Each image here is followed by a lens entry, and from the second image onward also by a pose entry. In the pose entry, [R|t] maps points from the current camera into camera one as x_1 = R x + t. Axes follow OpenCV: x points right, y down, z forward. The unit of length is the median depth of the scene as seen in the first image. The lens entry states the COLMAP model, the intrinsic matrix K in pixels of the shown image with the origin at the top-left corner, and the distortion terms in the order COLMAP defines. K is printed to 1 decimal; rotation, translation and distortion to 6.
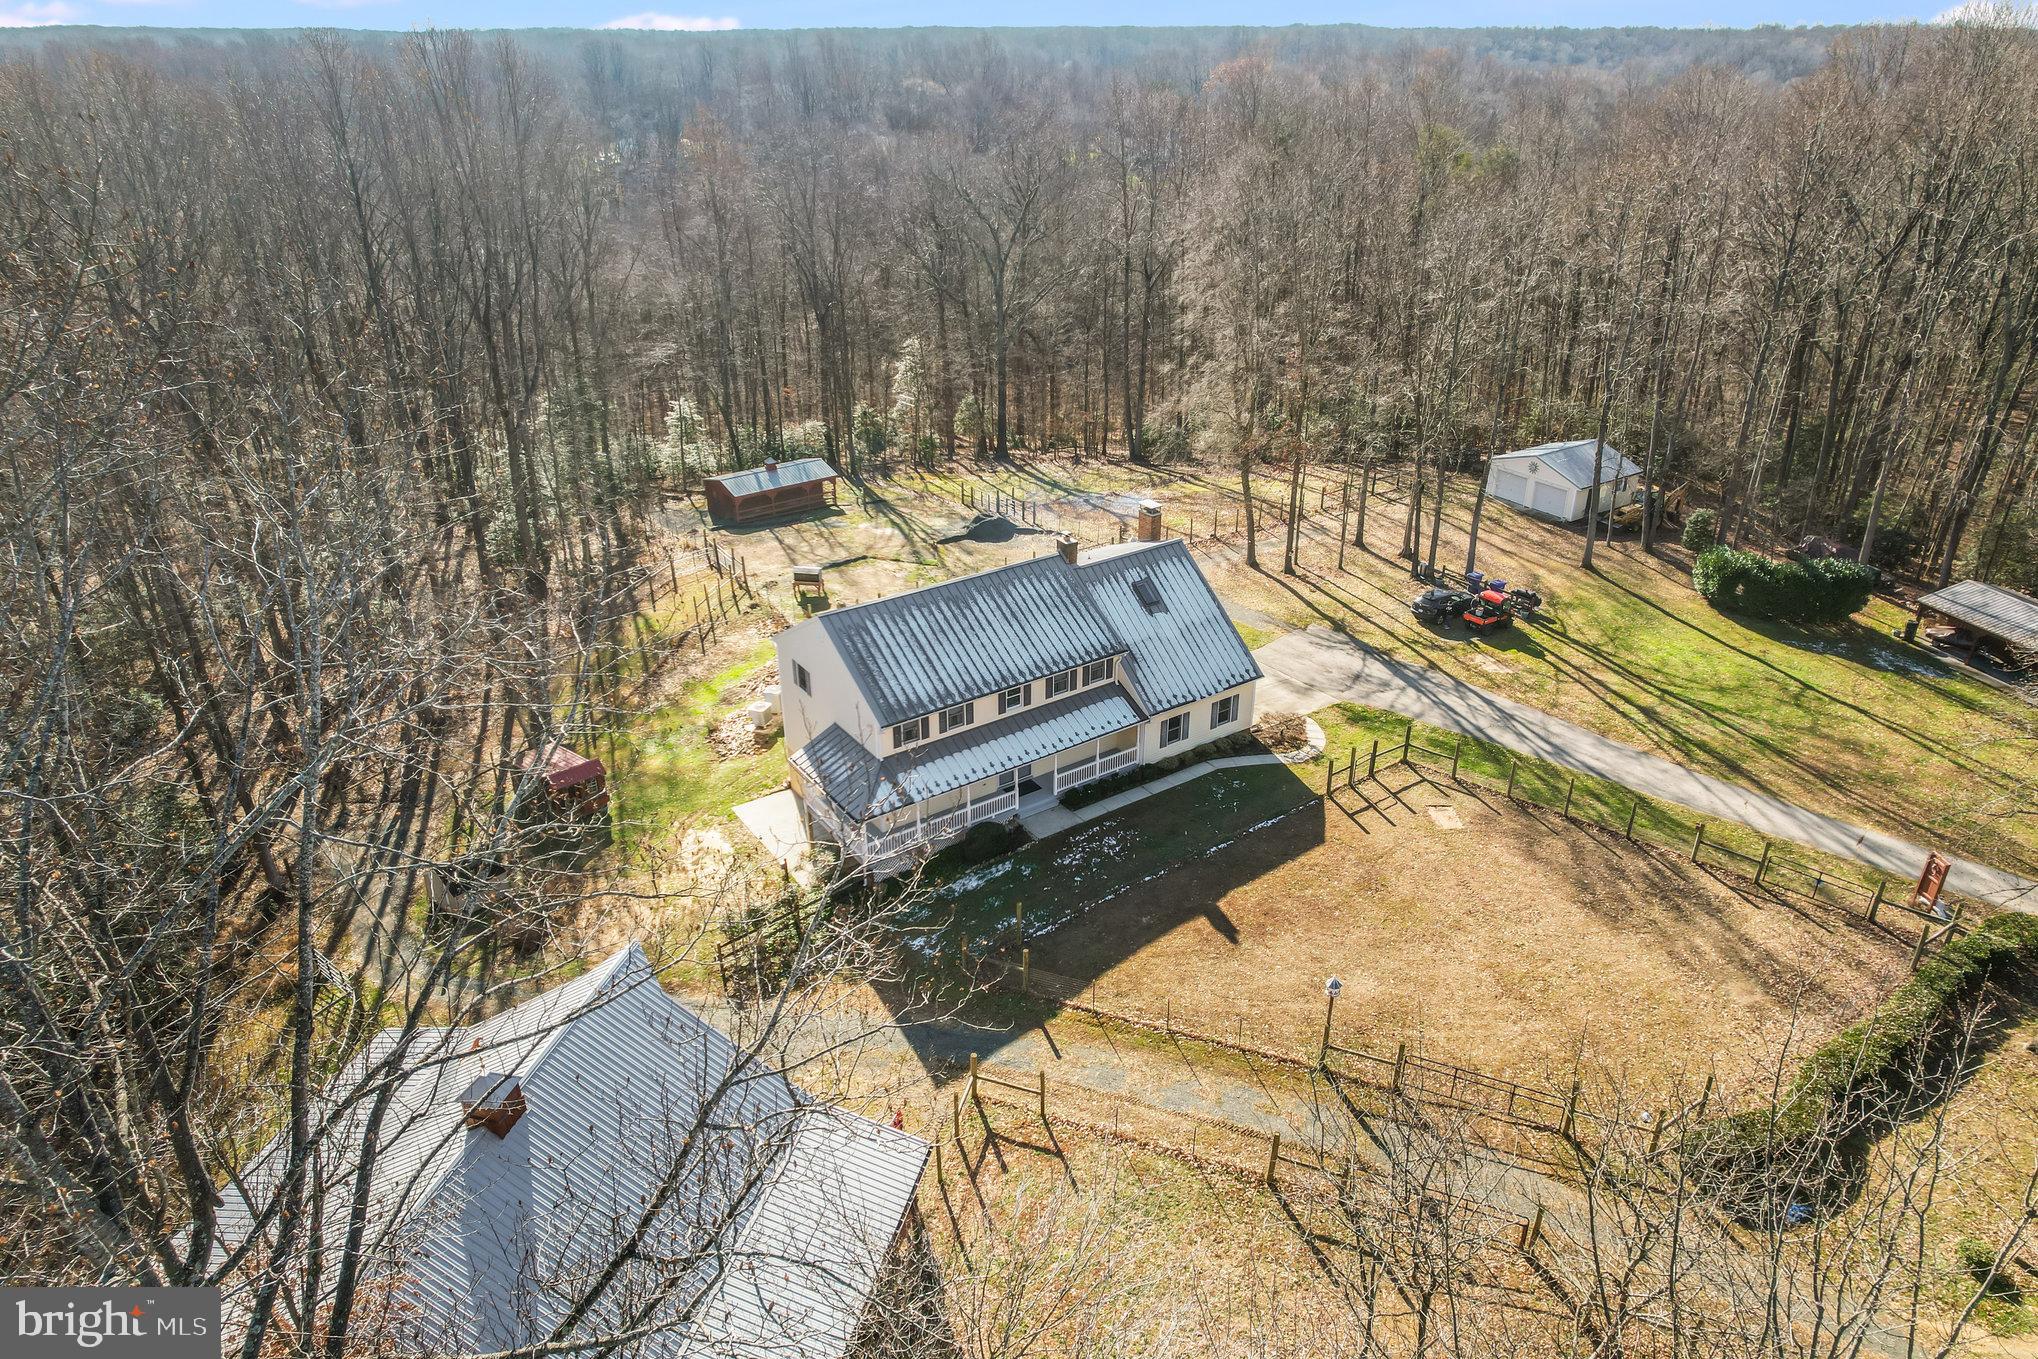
lens RADIAL K [[1331.7, 0, 1025.9], [0, 1331.7, 638.5], [0, 0, 1]] dist [-0.085014, 0.076956]
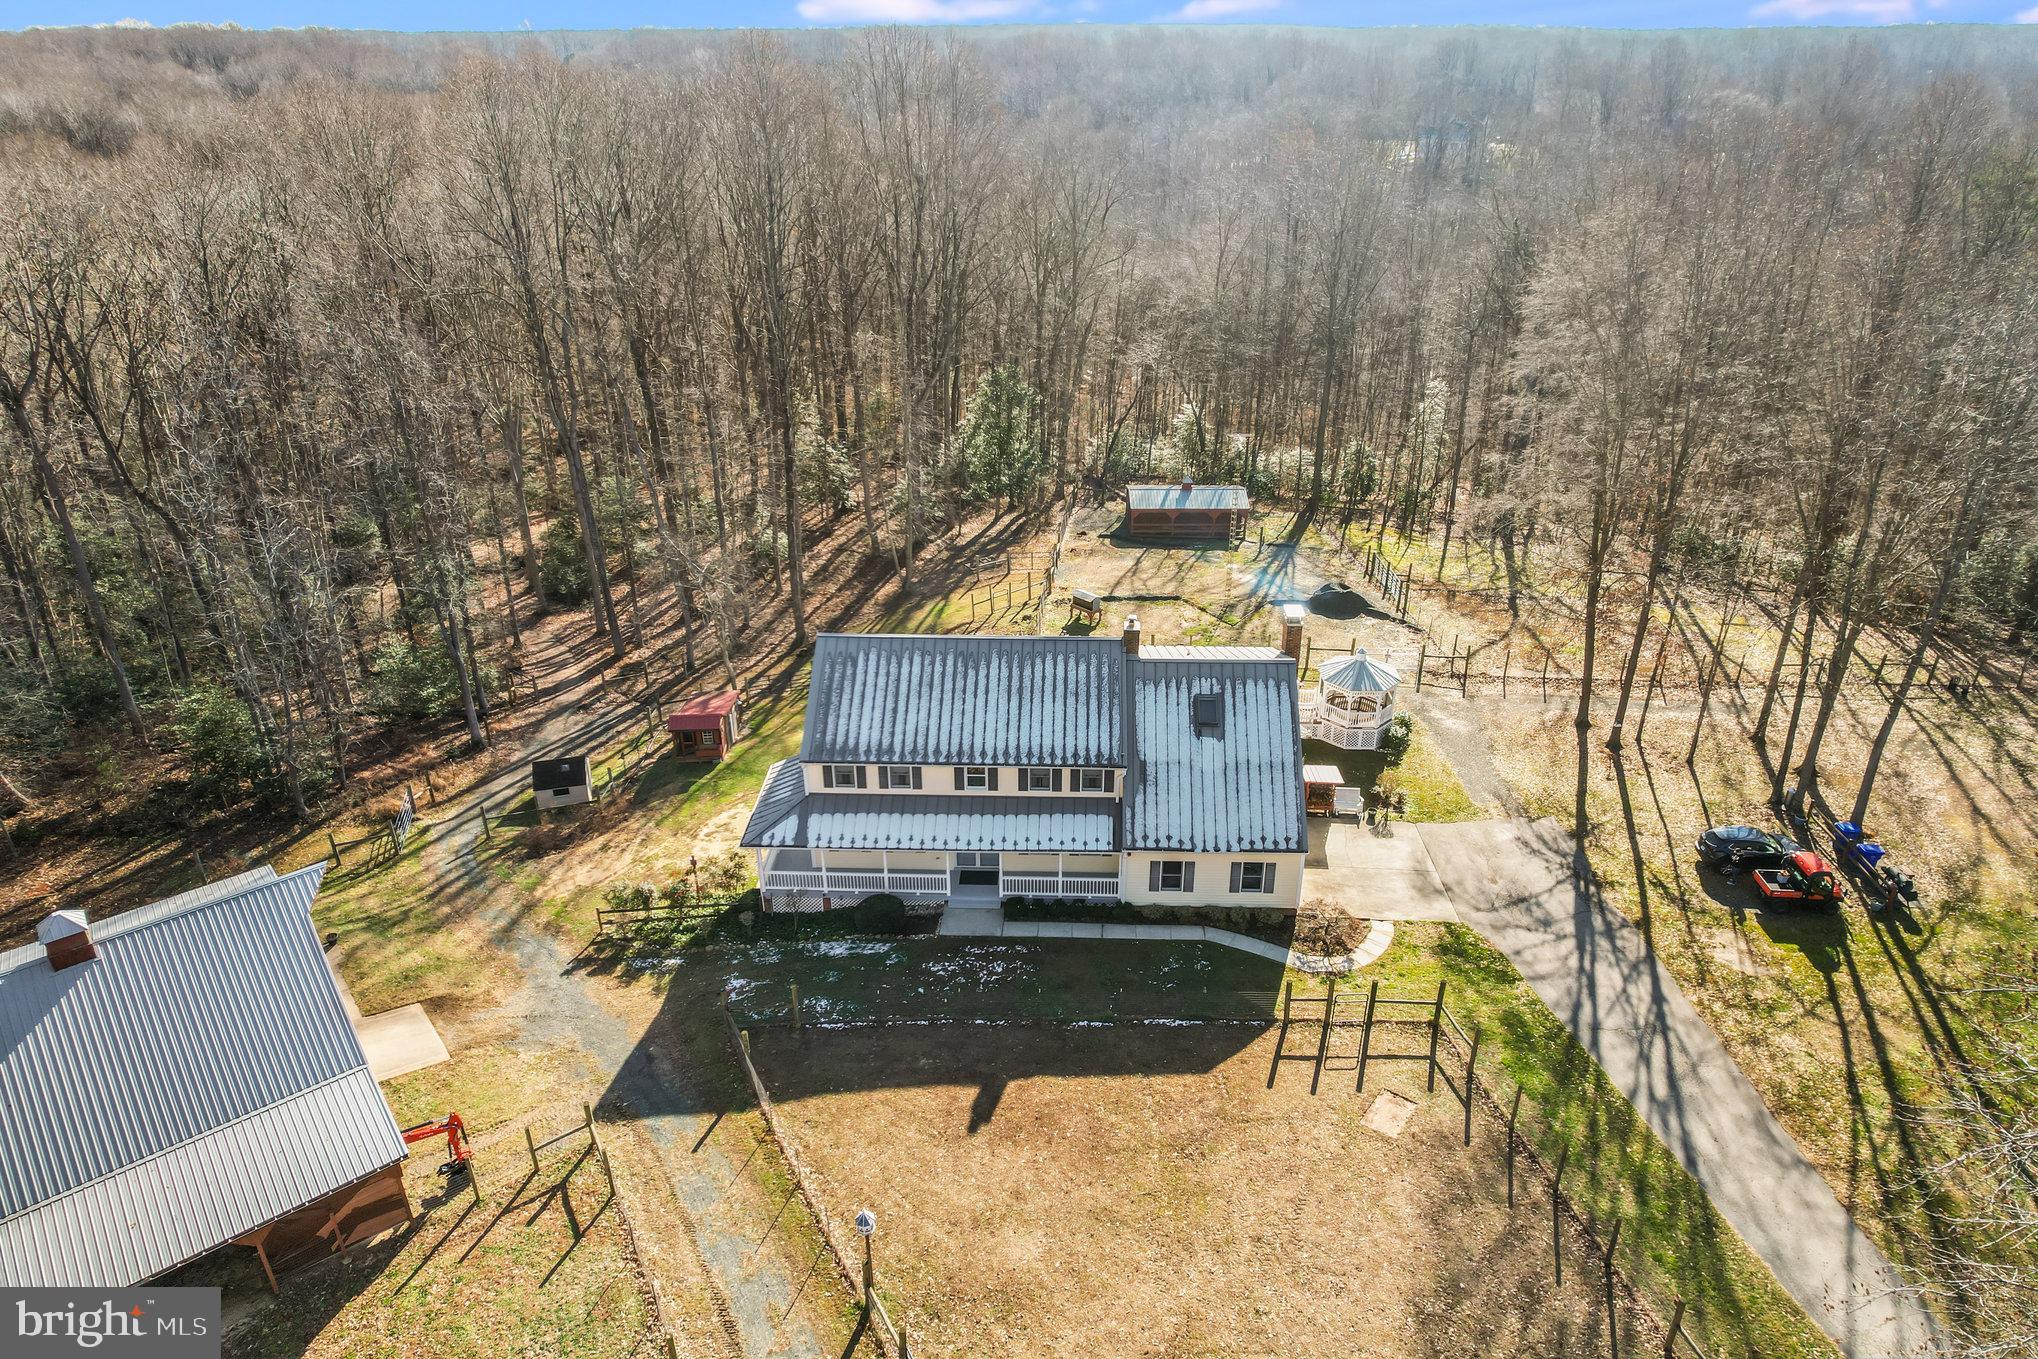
lens RADIAL K [[1331.7, 0, 1025.9], [0, 1331.7, 638.5], [0, 0, 1]] dist [-0.085014, 0.076956]
pose [[0.802024, 0.253779, -0.540698, 0.445153], [-0.253534, 0.964295, 0.076525, -0.114429], [0.540812, 0.075710, 0.837729, 0.237414]]
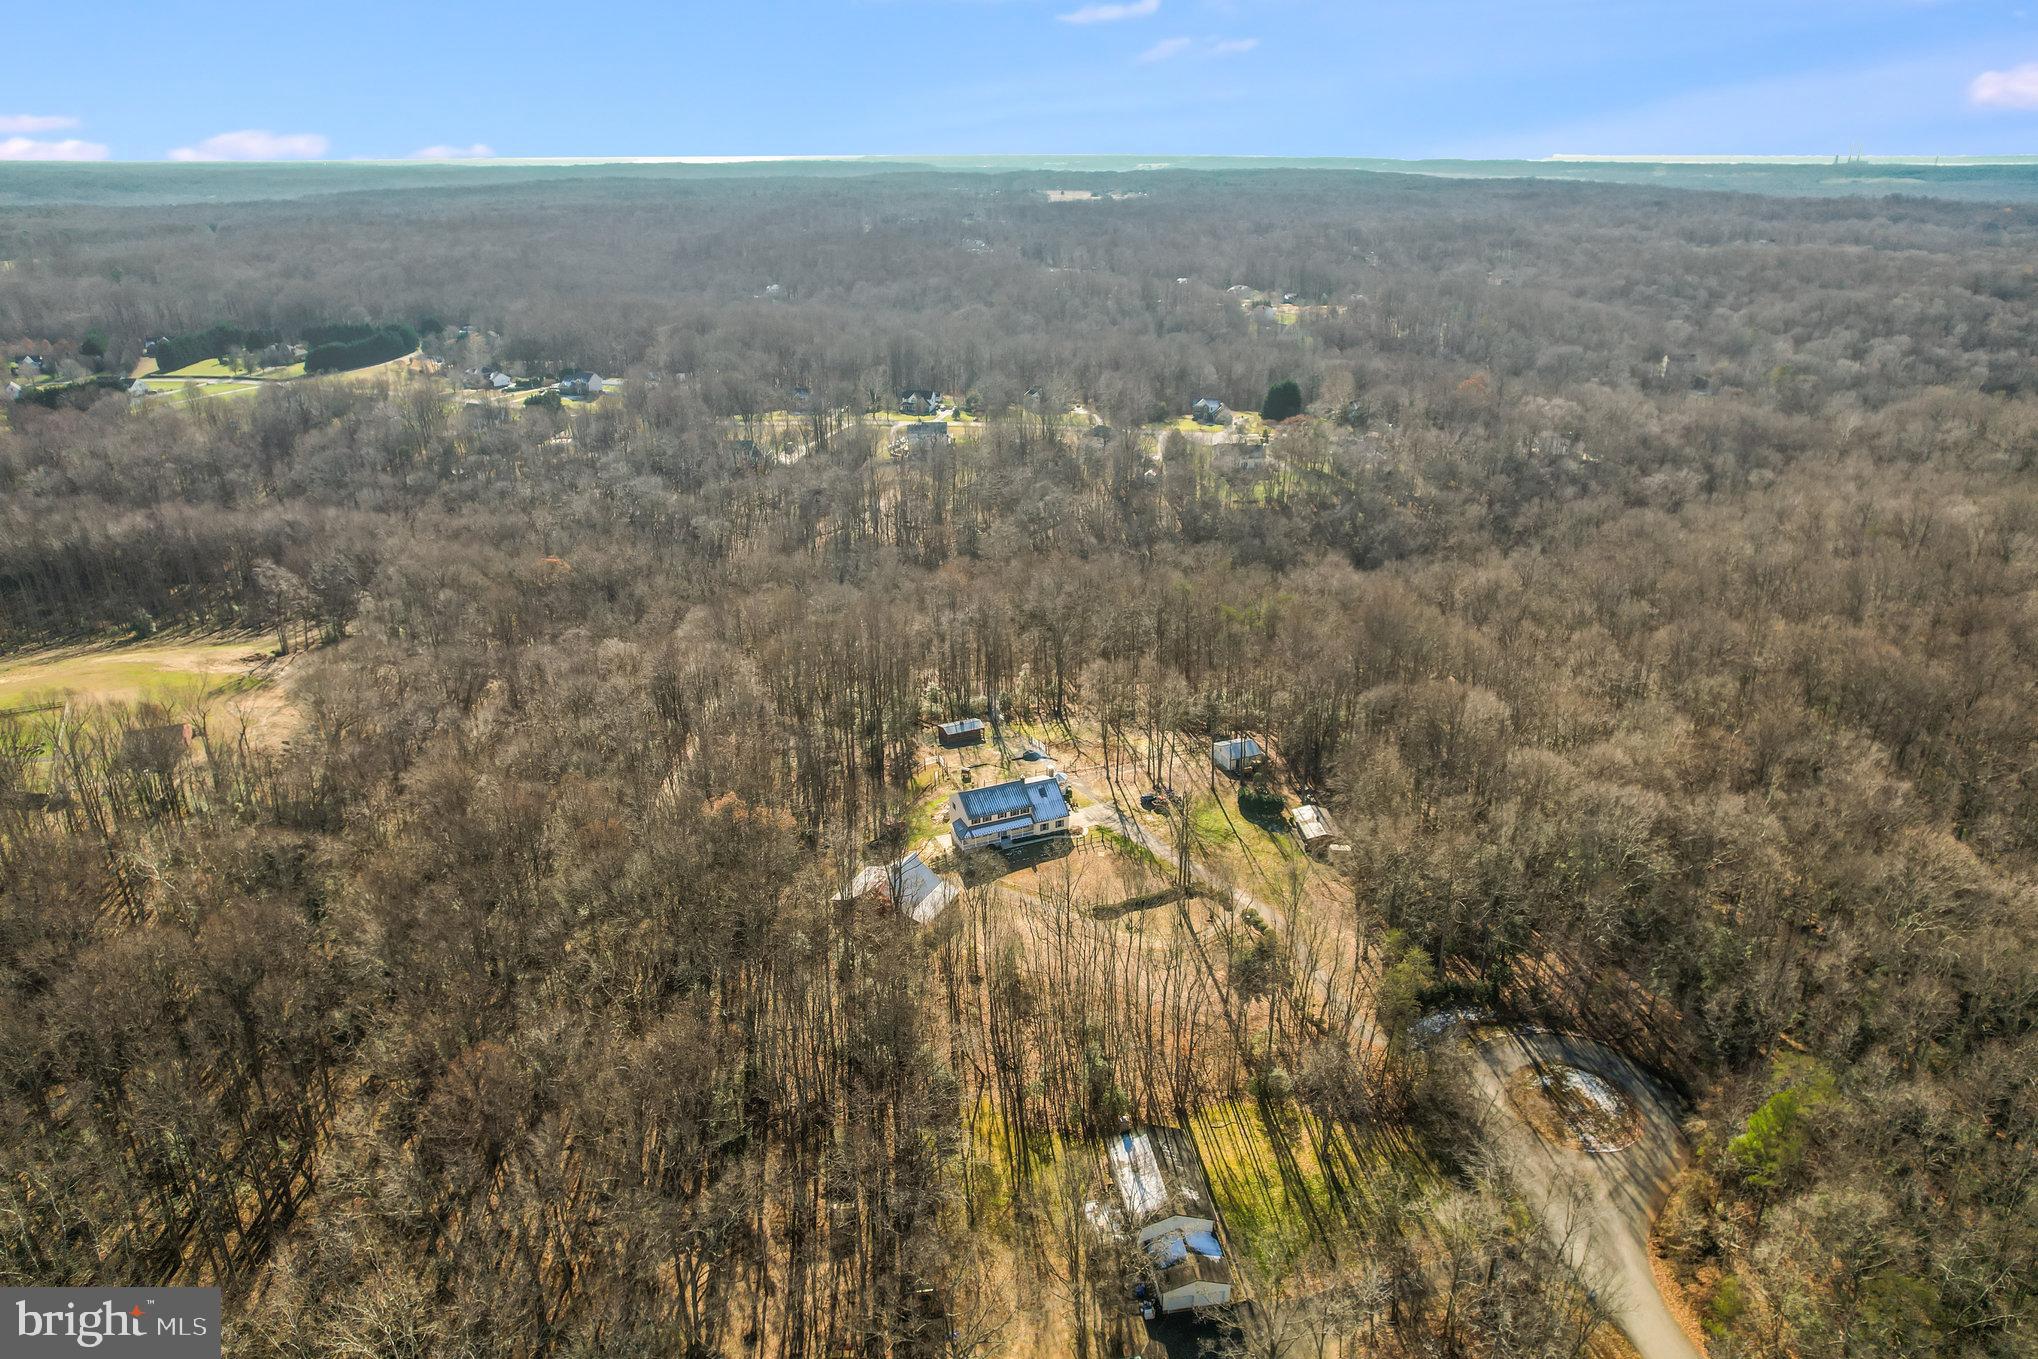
lens RADIAL K [[1332.2, 0, 1019.9], [0, 1332.2, 577.0], [0, 0, 1]] dist [-0.037532, 0.002837]
pose [[0.981636, 0.057738, -0.181814, 0.716292], [-0.079201, 0.990423, -0.113089, -0.216060], [0.173543, 0.125412, 0.976808, -2.989391]]
